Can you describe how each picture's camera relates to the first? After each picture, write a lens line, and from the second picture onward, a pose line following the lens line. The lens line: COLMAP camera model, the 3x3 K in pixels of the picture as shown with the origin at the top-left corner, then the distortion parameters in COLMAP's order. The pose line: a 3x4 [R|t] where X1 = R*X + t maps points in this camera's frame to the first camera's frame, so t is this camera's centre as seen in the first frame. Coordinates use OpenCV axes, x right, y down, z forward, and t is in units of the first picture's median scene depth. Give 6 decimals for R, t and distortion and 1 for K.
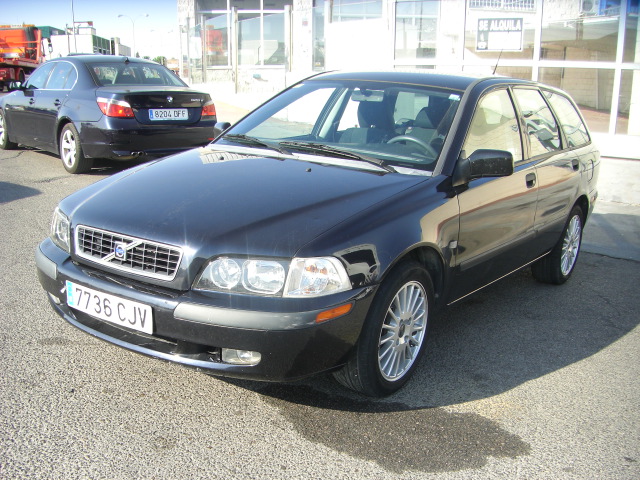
lens RADIAL K [[708.8, 0, 290.3], [0, 708.8, 334.2], [0, 0, 1]] dist [-0.169095, 0.058847]
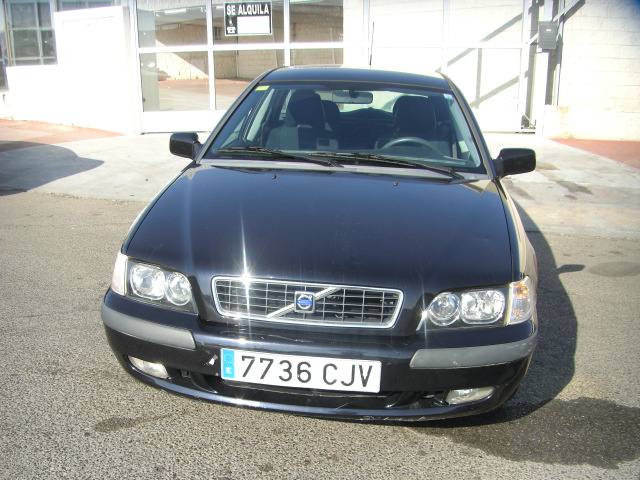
lens RADIAL K [[708.8, 0, 290.3], [0, 708.8, 334.2], [0, 0, 1]] dist [-0.169095, 0.058847]
pose [[0.884386, -0.182537, 0.429582, -0.619921], [0.172127, 0.983036, 0.063348, -0.136478], [-0.433858, 0.017919, 0.900803, 0.249703]]
